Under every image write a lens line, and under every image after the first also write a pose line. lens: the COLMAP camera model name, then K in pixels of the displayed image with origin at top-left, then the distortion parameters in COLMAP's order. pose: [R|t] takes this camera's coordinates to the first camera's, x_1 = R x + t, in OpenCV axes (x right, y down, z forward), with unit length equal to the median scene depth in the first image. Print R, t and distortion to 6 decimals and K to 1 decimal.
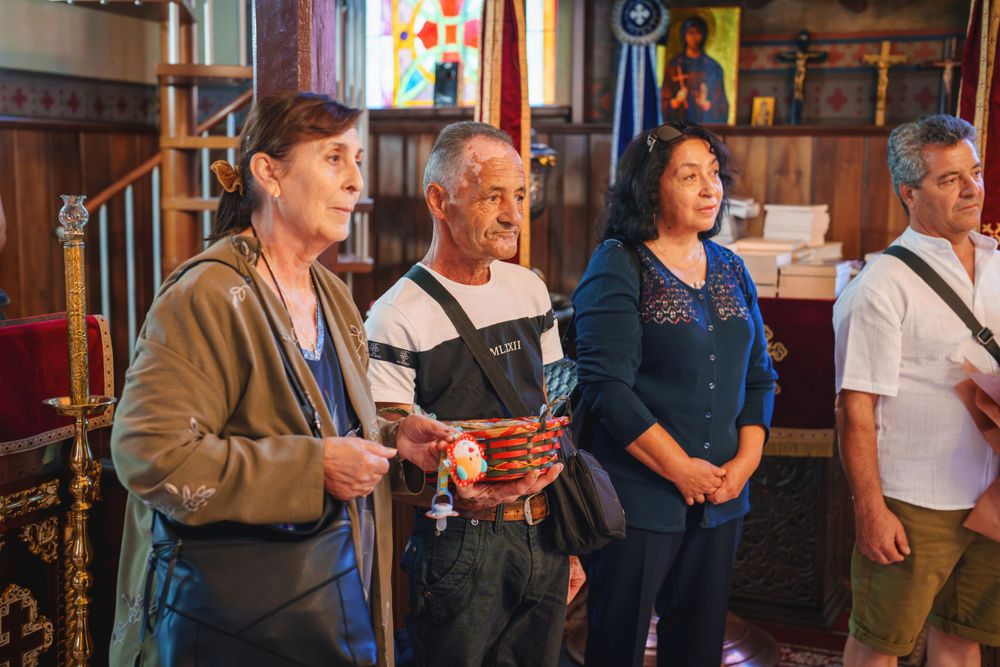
lens RADIAL K [[1417.4, 0, 500.0], [0, 1417.4, 333.5], [0, 0, 1]] dist [-0.046016, 0.578350]
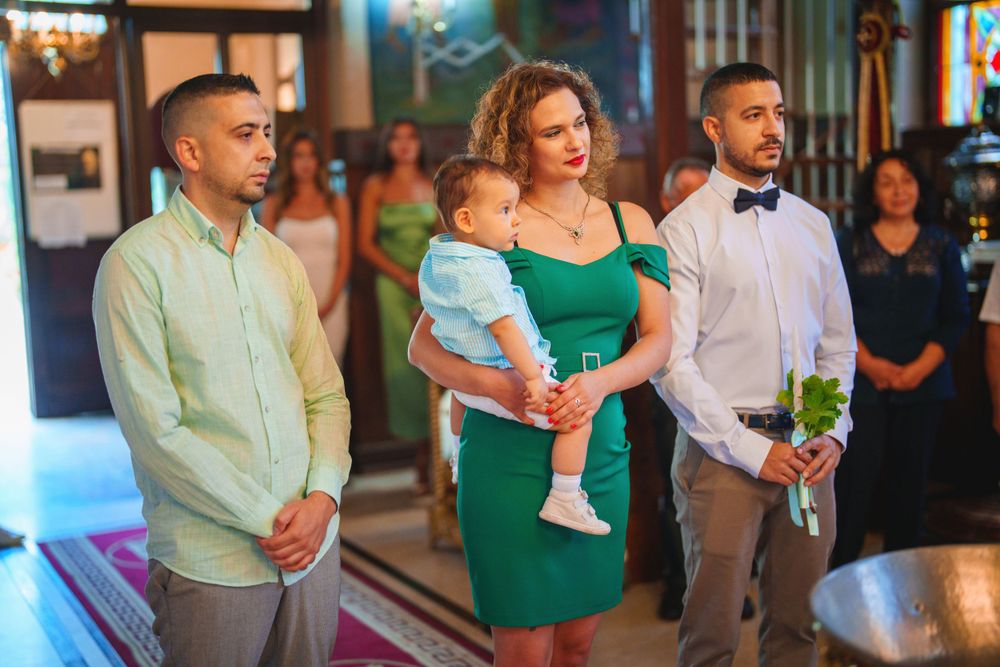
lens RADIAL K [[1416.5, 0, 504.5], [0, 1416.5, 366.9], [0, 0, 1]] dist [-0.066655, 0.014835]
pose [[0.772273, 0.033948, -0.634383, 0.495260], [-0.018280, 0.999345, 0.031224, 0.033567], [0.635028, -0.012517, 0.772388, -0.286550]]
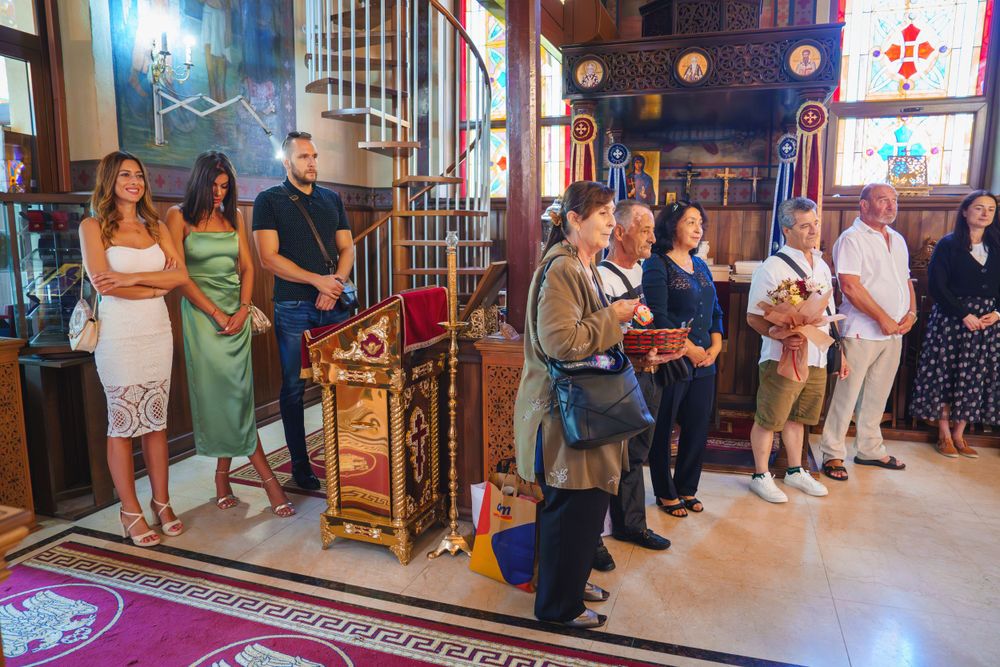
lens RADIAL K [[700.2, 0, 507.9], [0, 700.2, 328.1], [0, 0, 1]] dist [-0.099707, 0.083828]
pose [[0.997313, -0.015636, 0.071571, -0.150710], [0.014097, 0.999660, 0.021954, 0.016252], [-0.071890, -0.020886, 0.997194, -0.056500]]
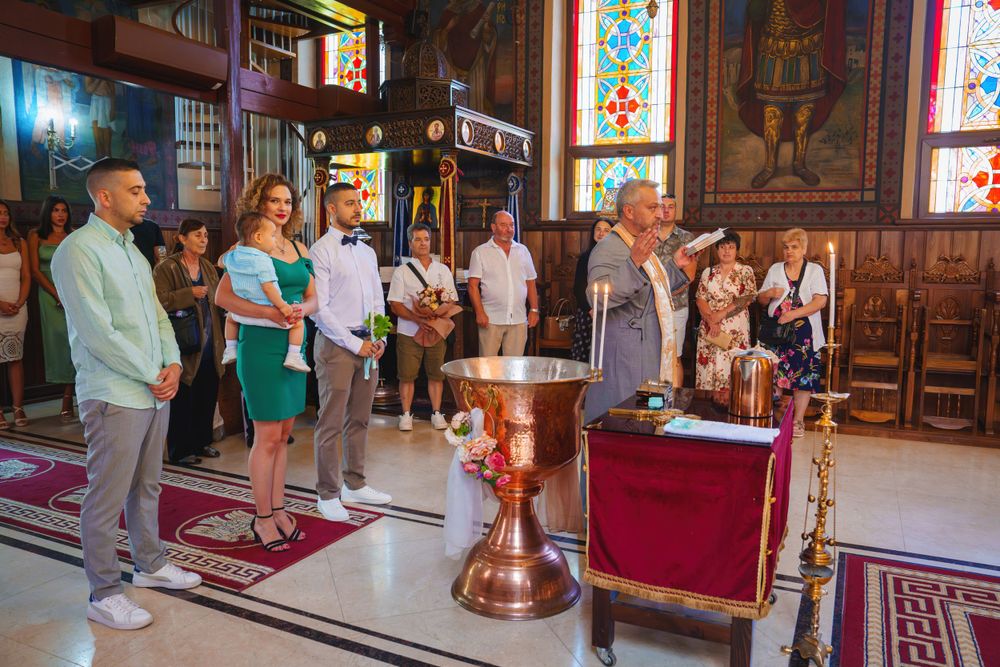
lens RADIAL K [[749.4, 0, 500.0], [0, 749.4, 333.5], [0, 0, 1]] dist [-0.092190, 0.104766]
pose [[0.998270, 0.007019, -0.058371, 0.390388], [-0.007589, 0.999926, -0.009554, 0.080298], [0.058300, 0.009980, 0.998249, -0.499738]]
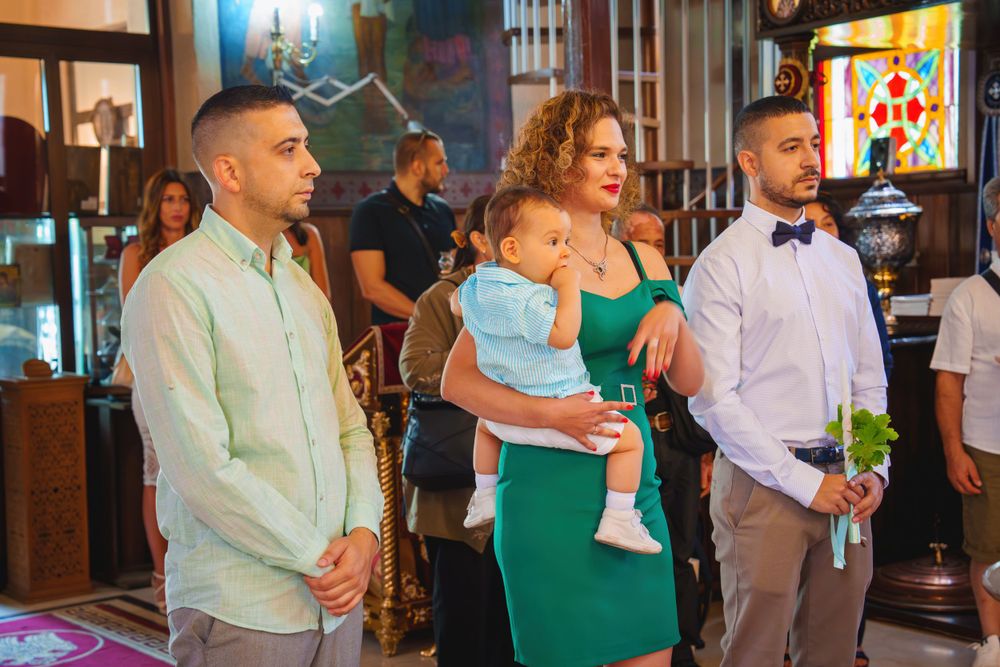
lens RADIAL K [[1584.4, 0, 500.0], [0, 1584.4, 333.5], [0, 0, 1]] dist [0.229658, 0.014750]
pose [[0.866198, -0.008088, -0.499635, 0.425170], [-0.018978, 0.998615, -0.049066, 0.057679], [0.499340, 0.051983, 0.864845, -0.401738]]
